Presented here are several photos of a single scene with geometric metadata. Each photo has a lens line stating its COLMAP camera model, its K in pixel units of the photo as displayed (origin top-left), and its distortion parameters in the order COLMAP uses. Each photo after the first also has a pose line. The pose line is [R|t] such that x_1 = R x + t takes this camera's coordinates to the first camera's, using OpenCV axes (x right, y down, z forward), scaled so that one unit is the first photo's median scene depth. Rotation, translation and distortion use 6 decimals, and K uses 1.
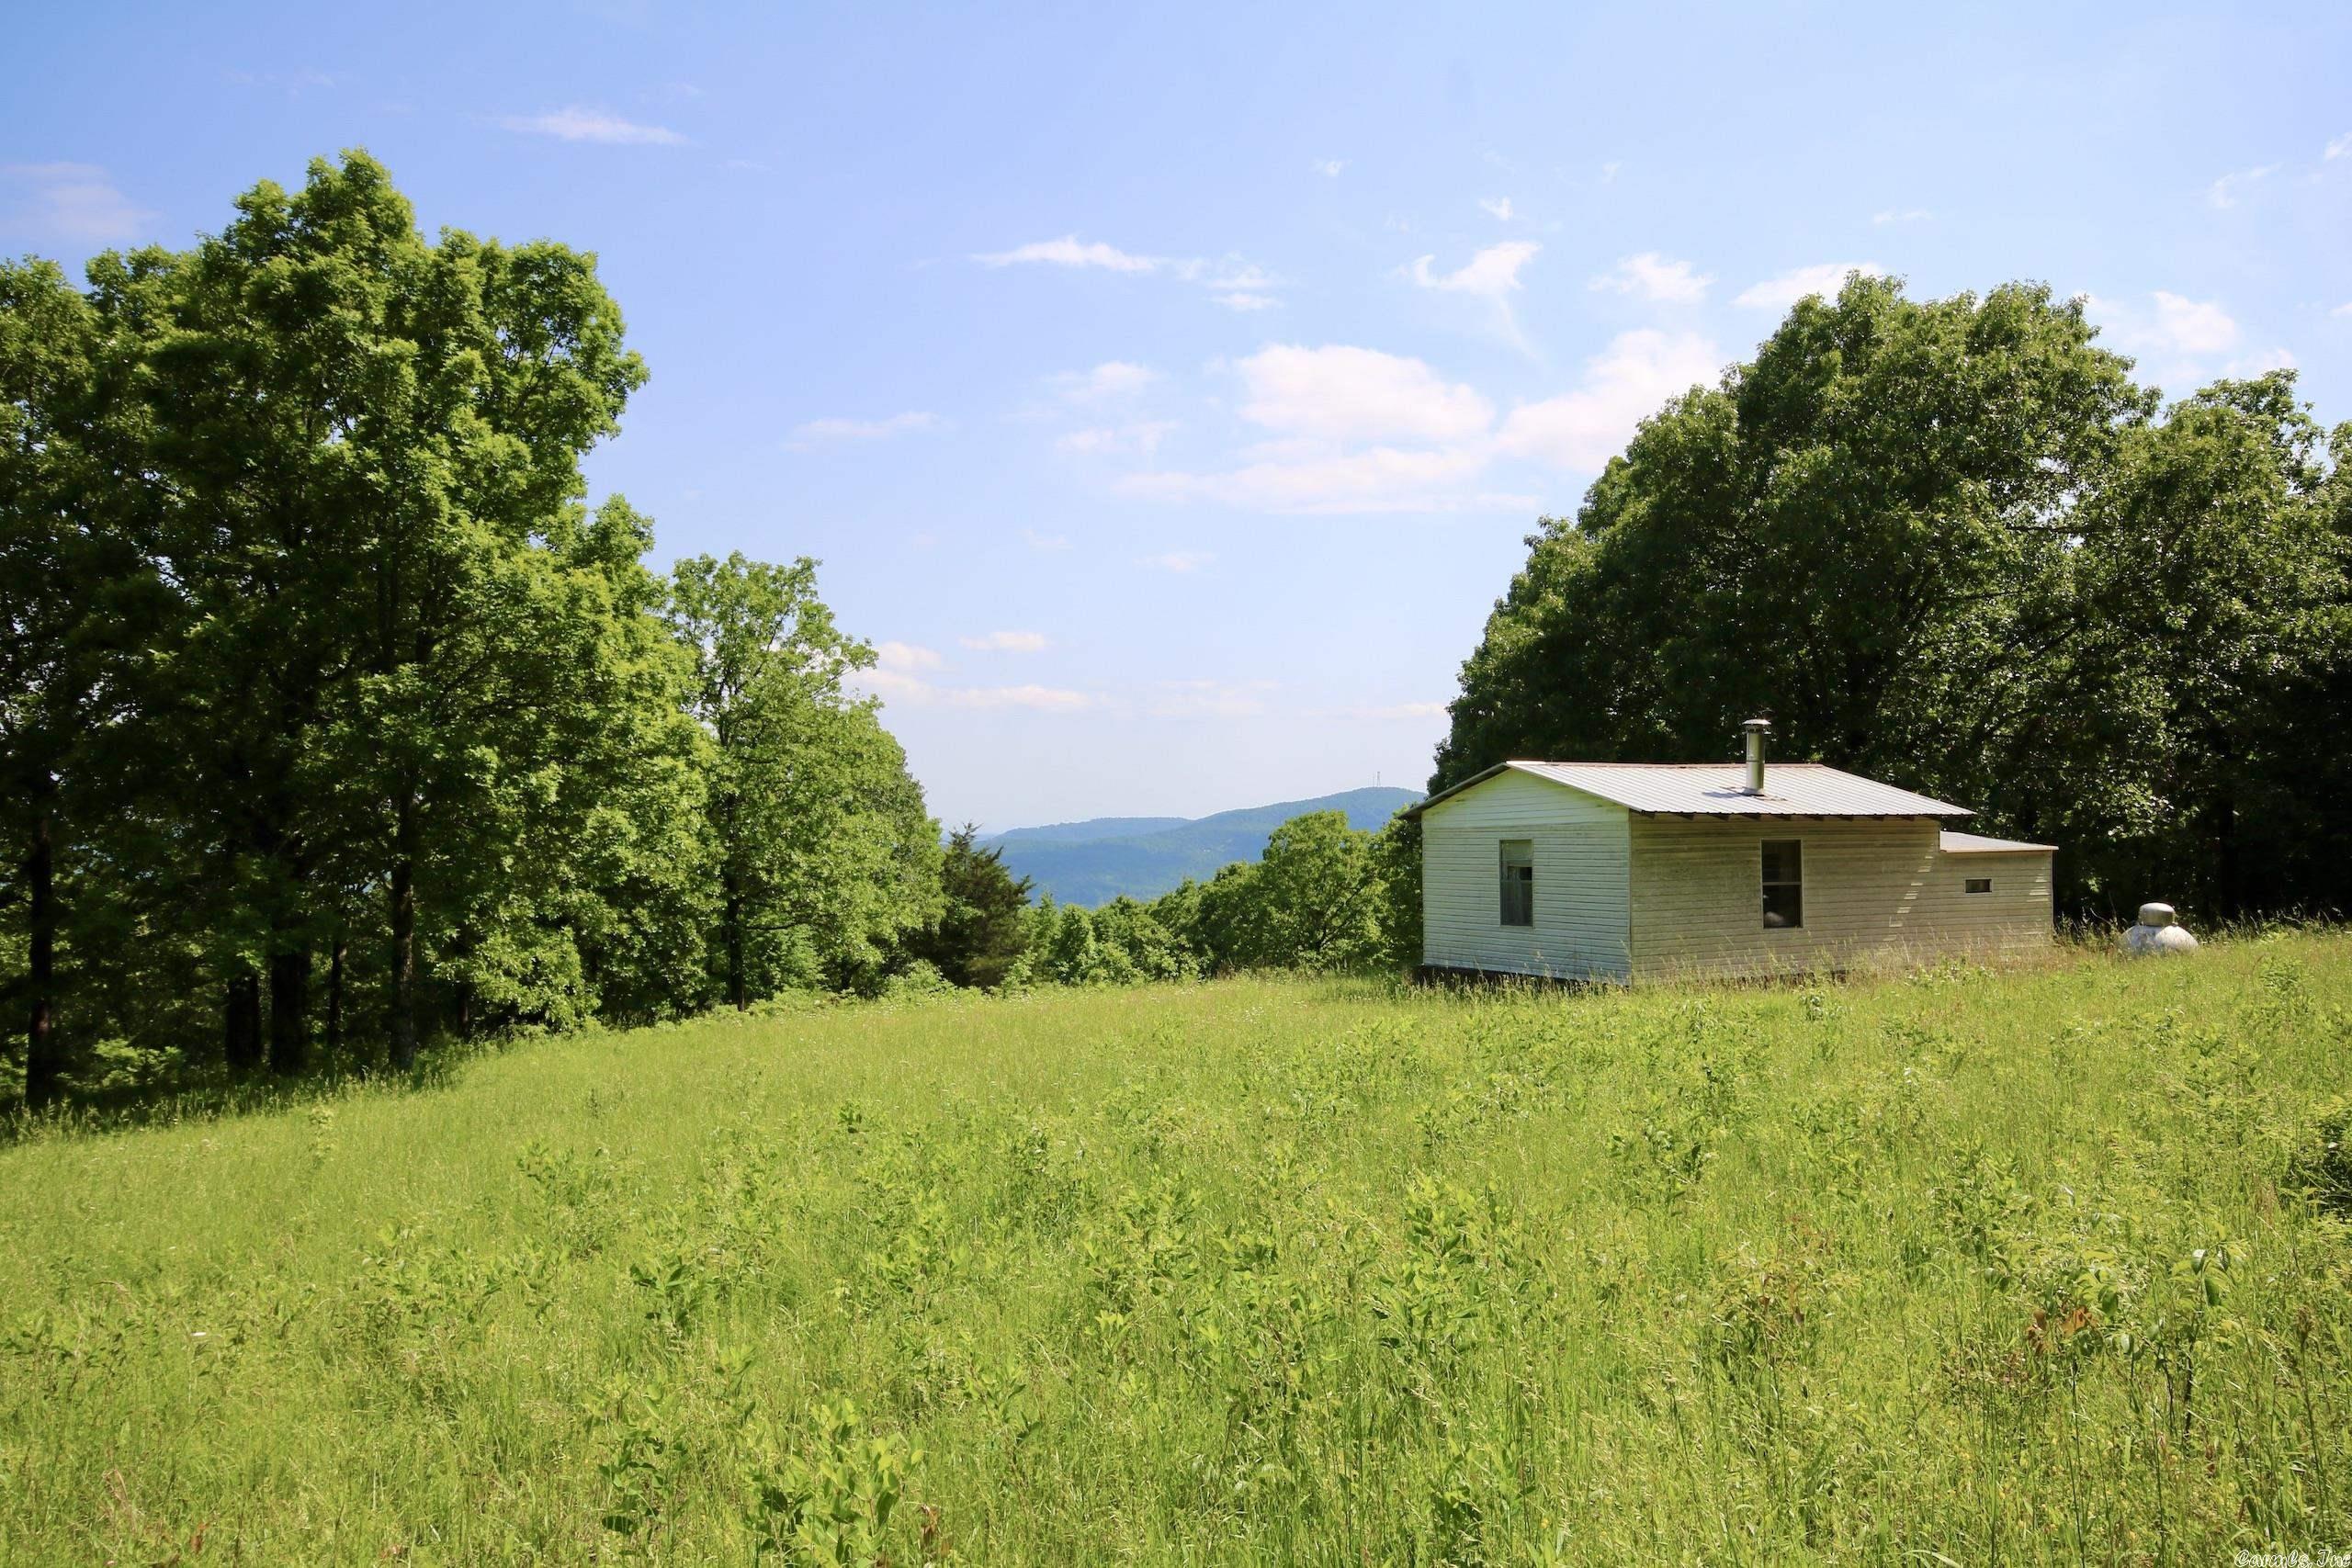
lens RADIAL K [[1713.5, 0, 1174.5], [0, 1713.5, 767.8], [0, 0, 1]] dist [0.025873, 0.003898]
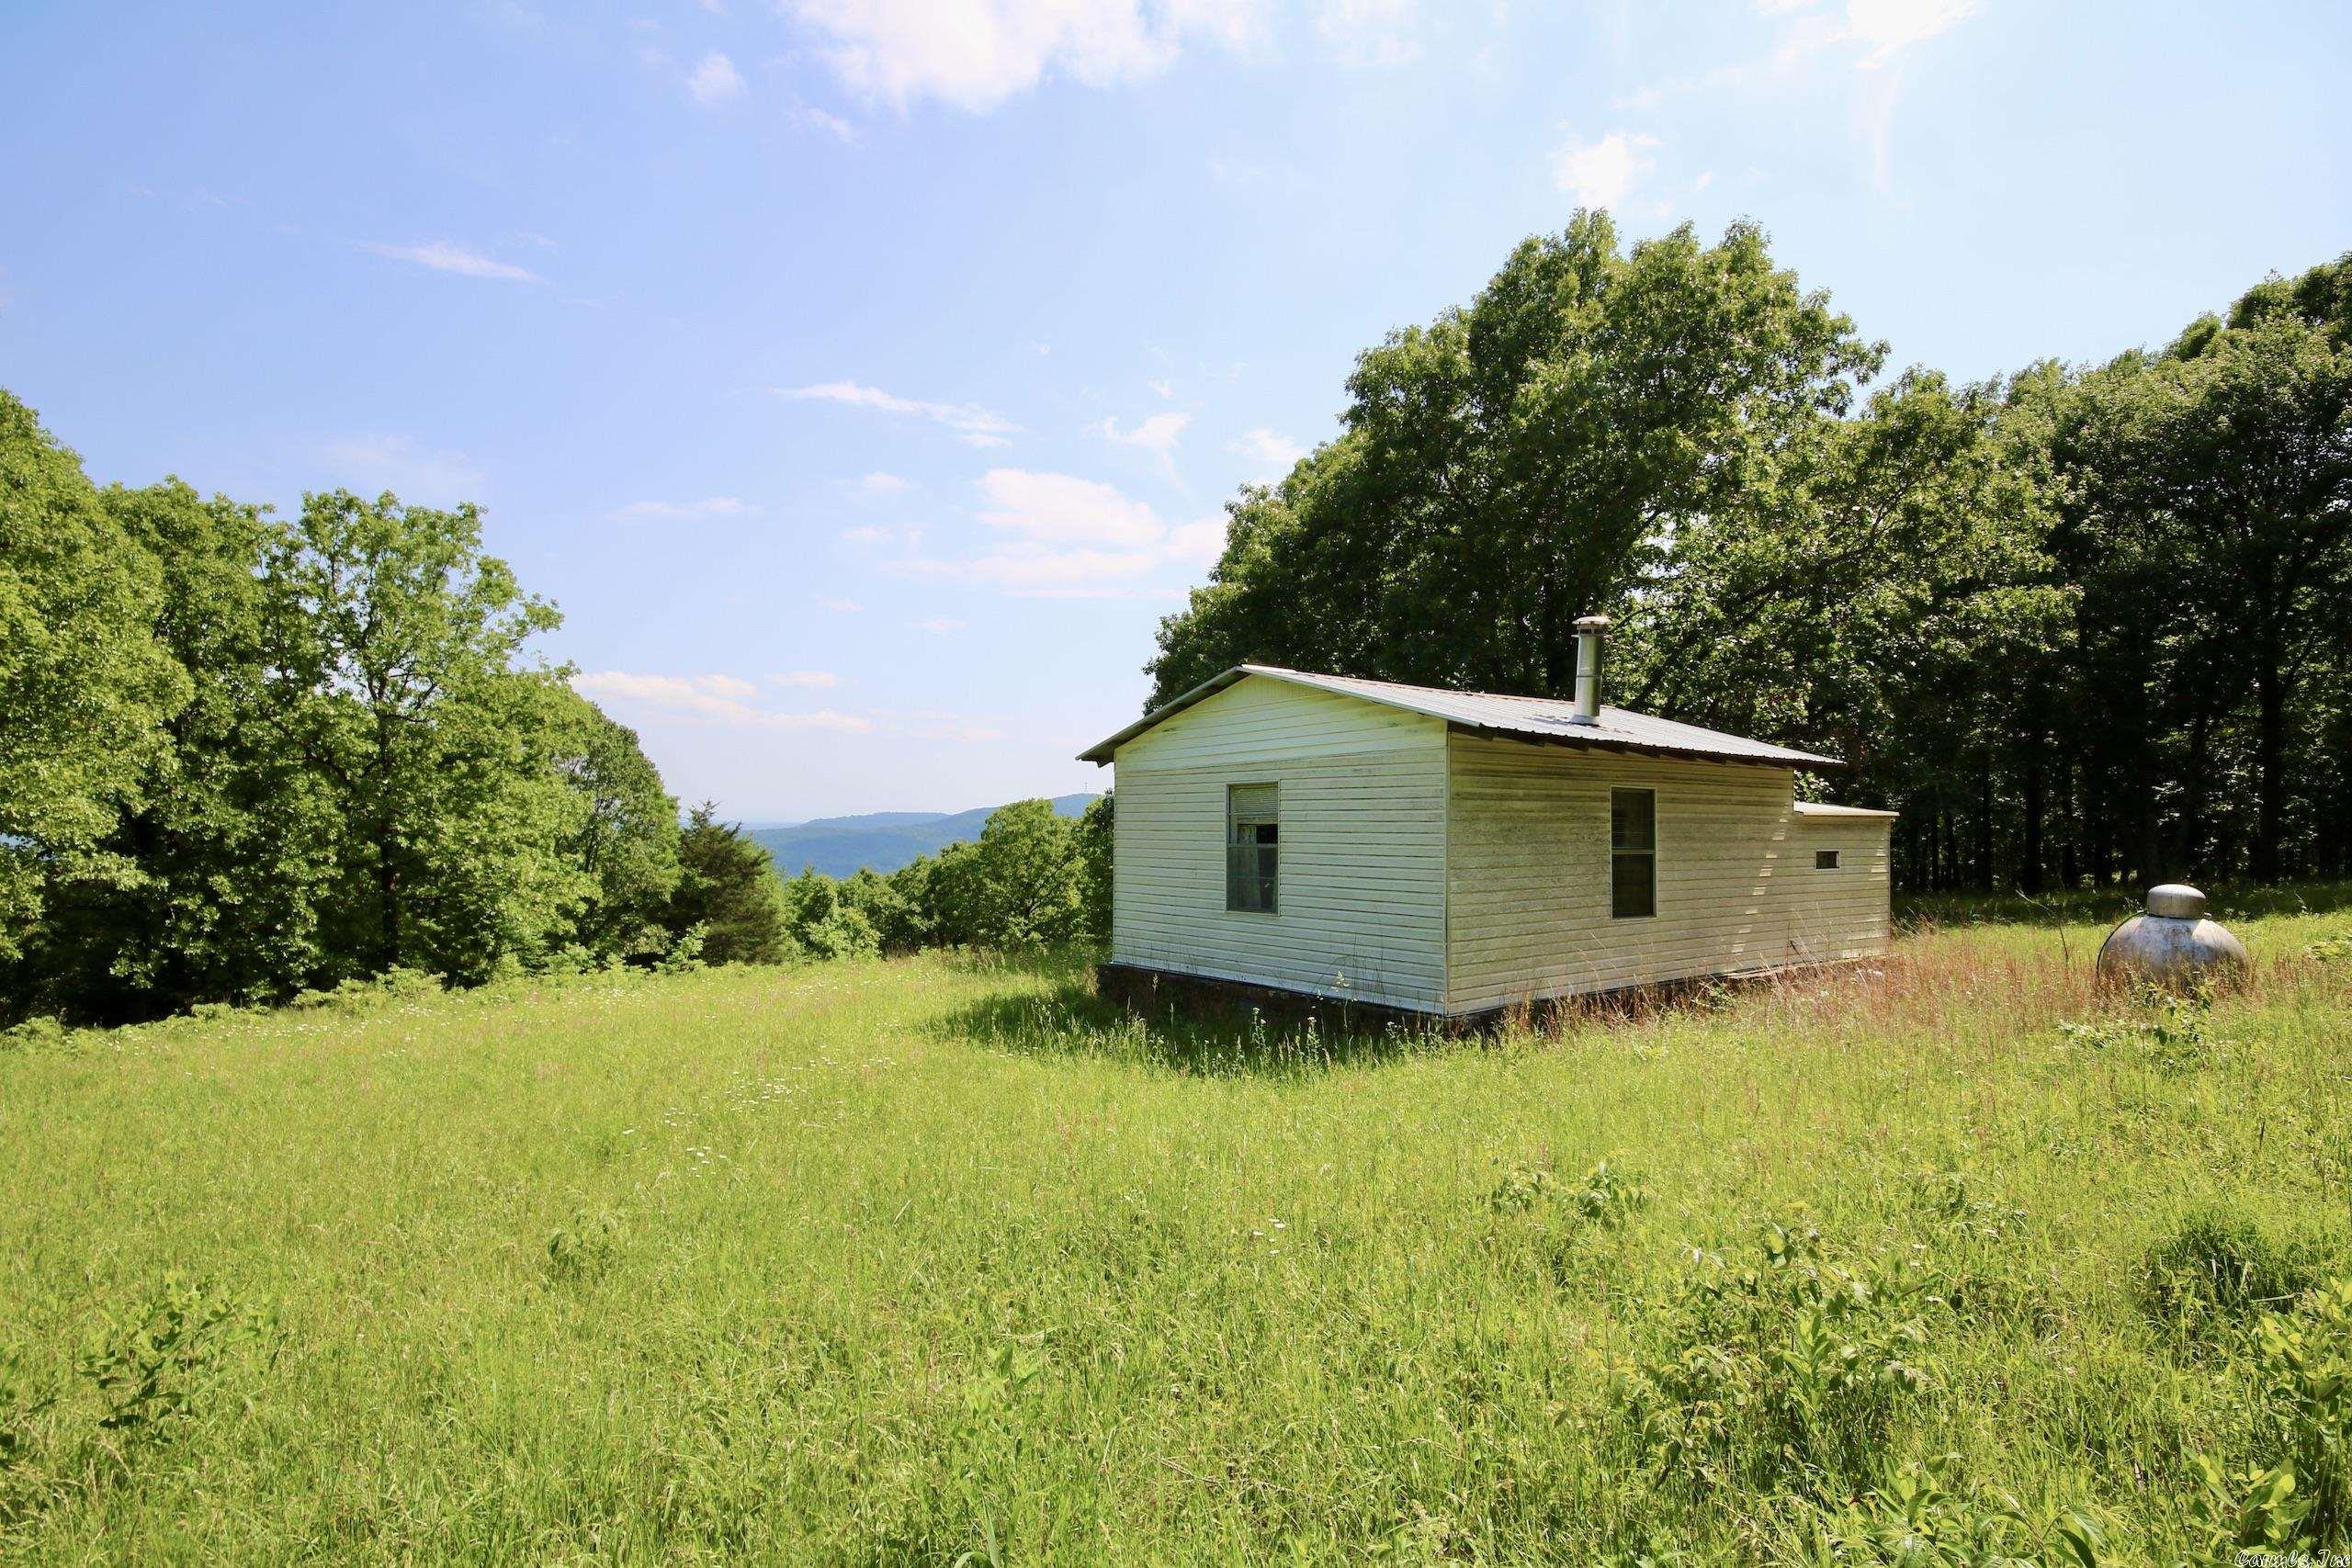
lens RADIAL K [[1240.7, 0, 1172.5], [0, 1240.7, 807.4], [0, 0, 1]] dist [-0.002549, -0.000039]
pose [[0.982117, 0.017839, 0.187423, 0.035374], [-0.022217, 0.999527, 0.021285, 0.018796], [-0.186955, -0.025069, 0.982049, 0.240682]]
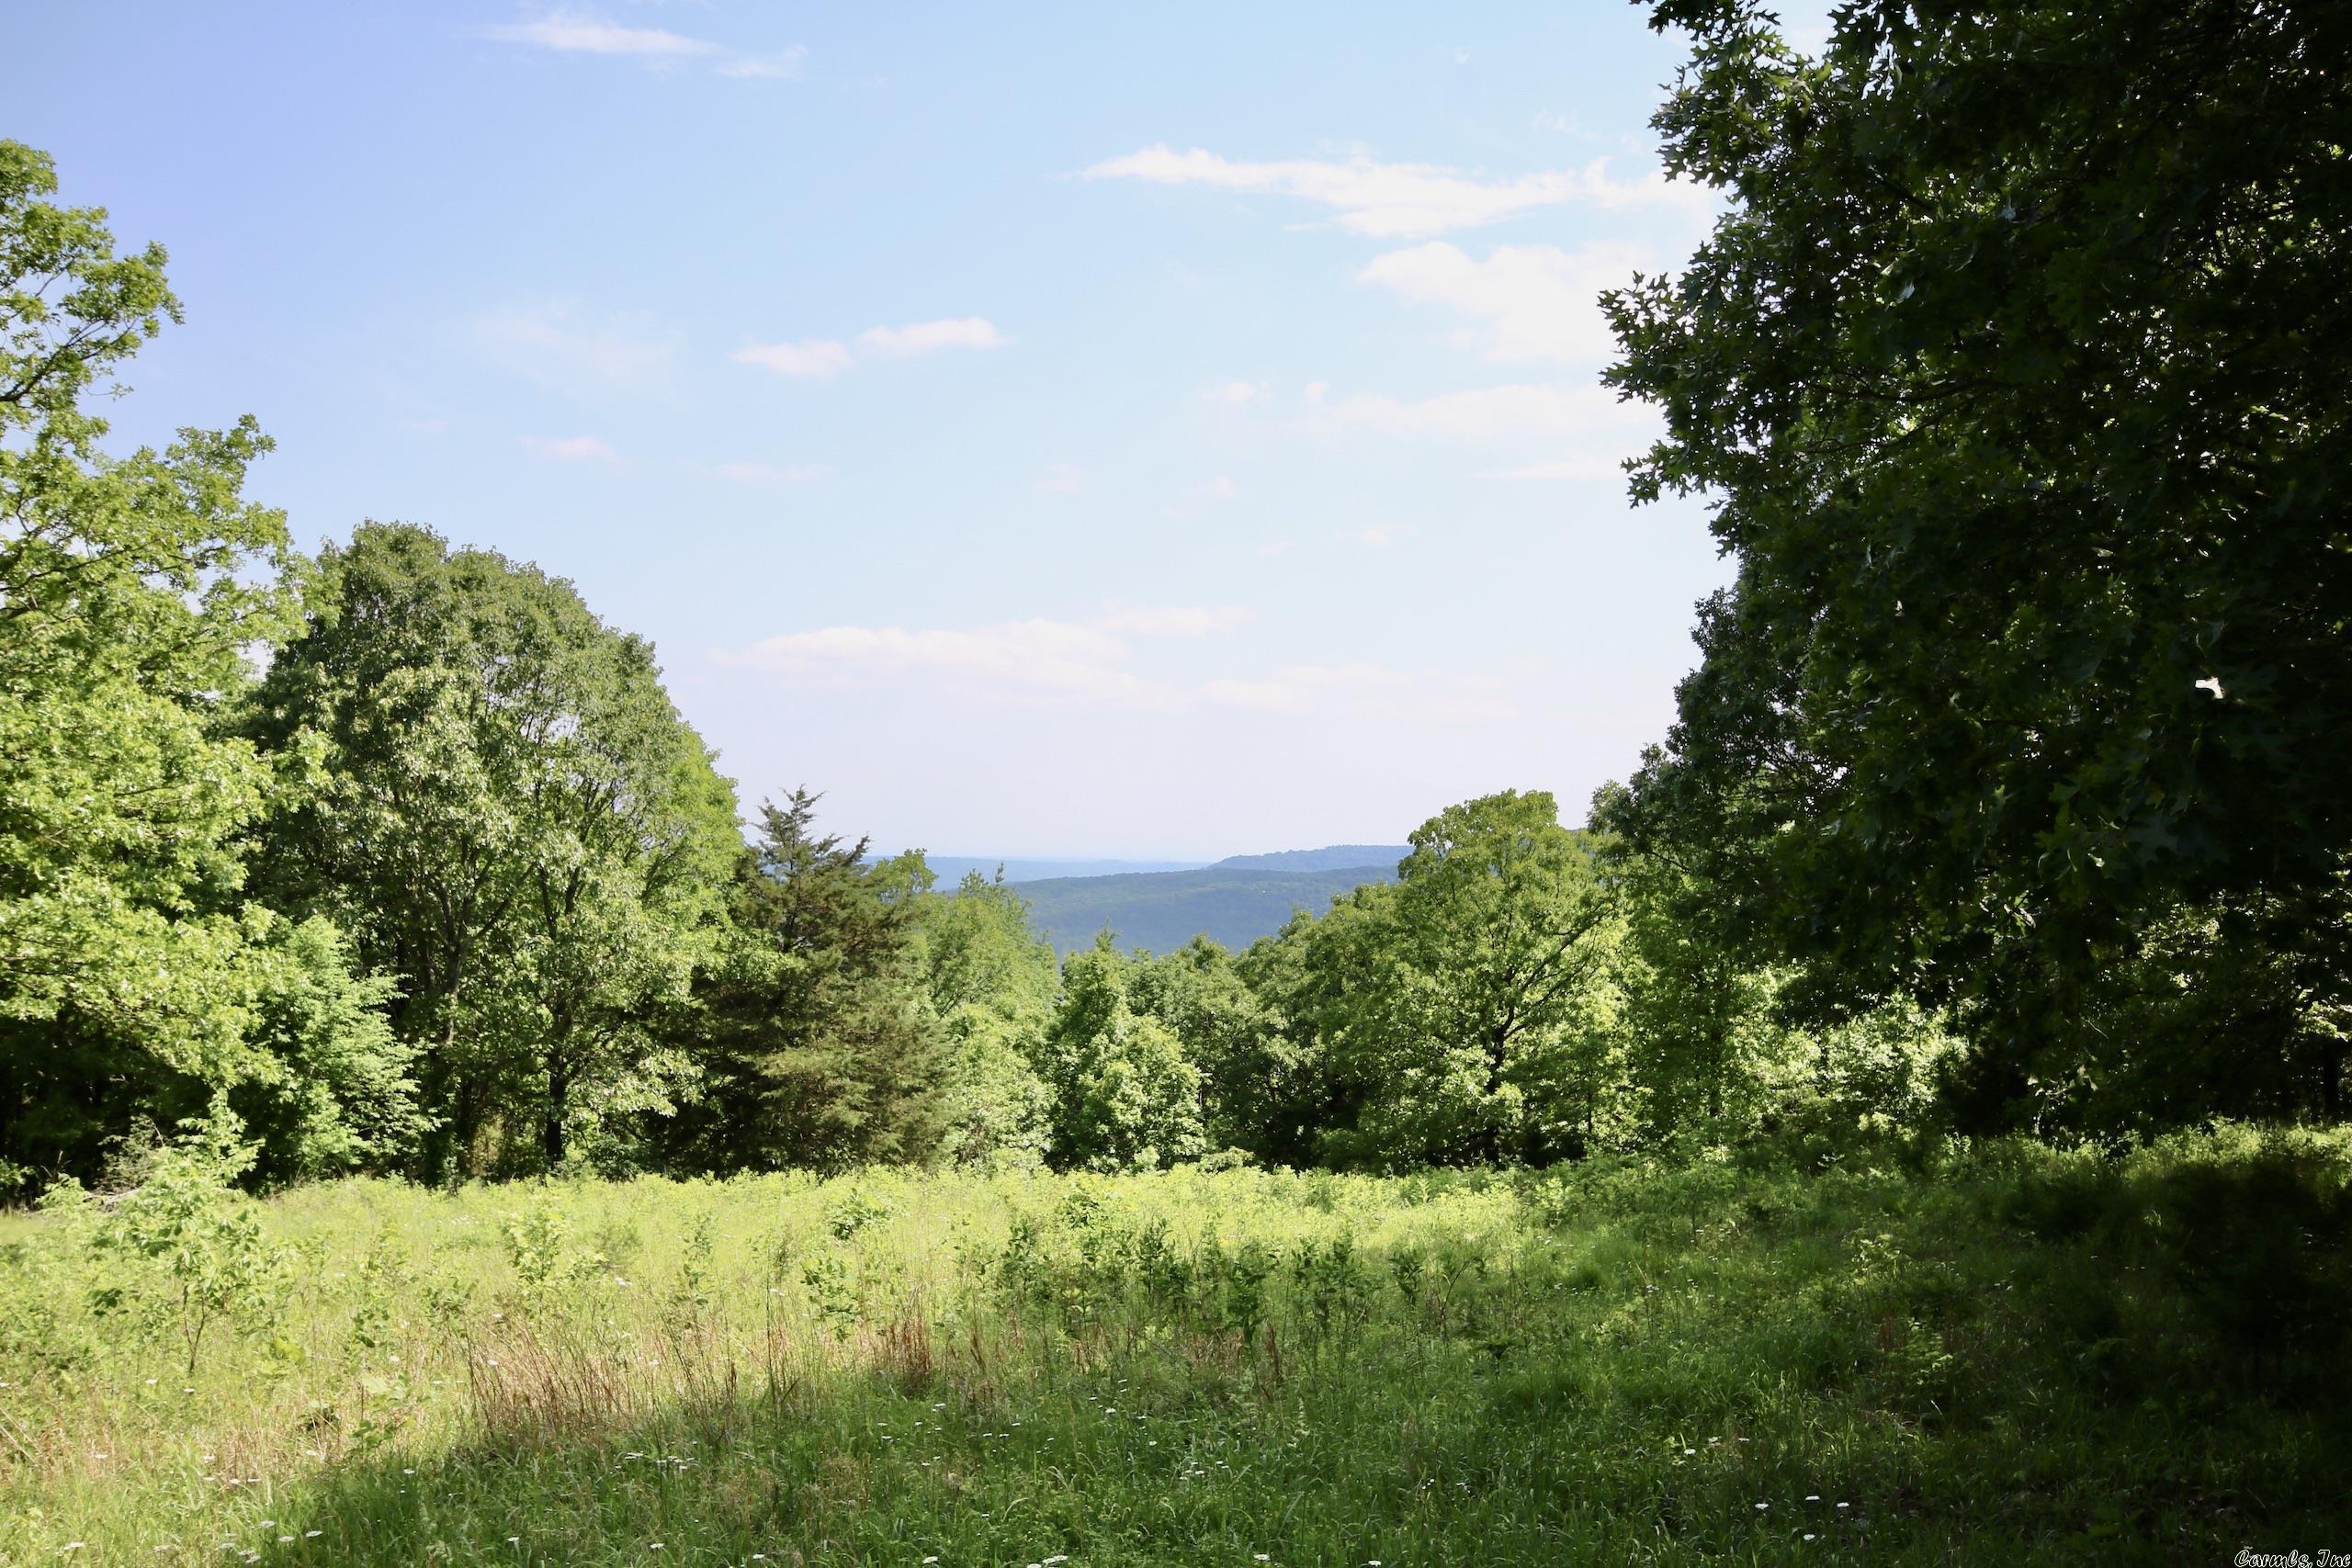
lens RADIAL K [[2152.6, 0, 1178.2], [0, 2152.6, 783.9], [0, 0, 1]] dist [-0.003273, 0.000000]
pose [[0.993619, 0.016595, -0.111558, 0.101453], [-0.016309, 0.999861, 0.003471, 0.039238], [0.111600, -0.001629, 0.993752, 0.539249]]
